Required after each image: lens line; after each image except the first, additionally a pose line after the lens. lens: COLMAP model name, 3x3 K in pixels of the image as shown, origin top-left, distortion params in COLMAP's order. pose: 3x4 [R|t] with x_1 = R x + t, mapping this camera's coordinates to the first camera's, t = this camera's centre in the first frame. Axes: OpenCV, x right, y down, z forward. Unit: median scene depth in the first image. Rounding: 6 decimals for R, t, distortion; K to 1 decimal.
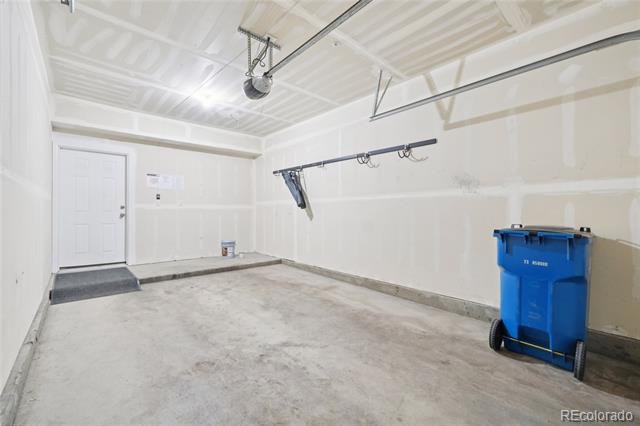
lens RADIAL K [[273.4, 0, 323.3], [0, 273.4, 212.5], [0, 0, 1]] dist [-0.004687, 0.001009]
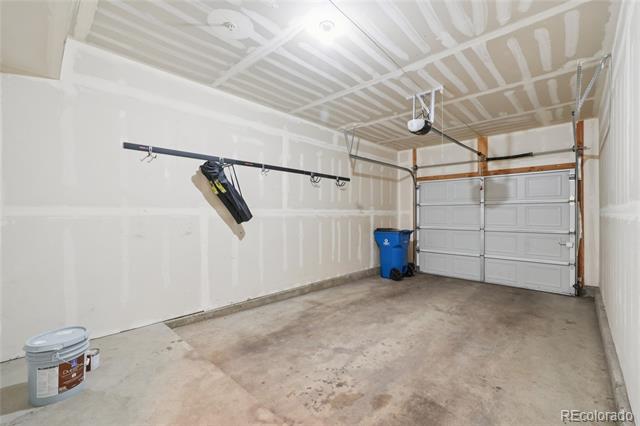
lens RADIAL K [[273.4, 0, 323.2], [0, 273.4, 214.5], [0, 0, 1]] dist [-0.004687, 0.001009]
pose [[-0.083809, -0.001382, 0.996481, -1.133074], [-0.000889, 0.999999, 0.001312, -0.055128], [-0.996481, -0.000776, -0.083810, 1.227284]]
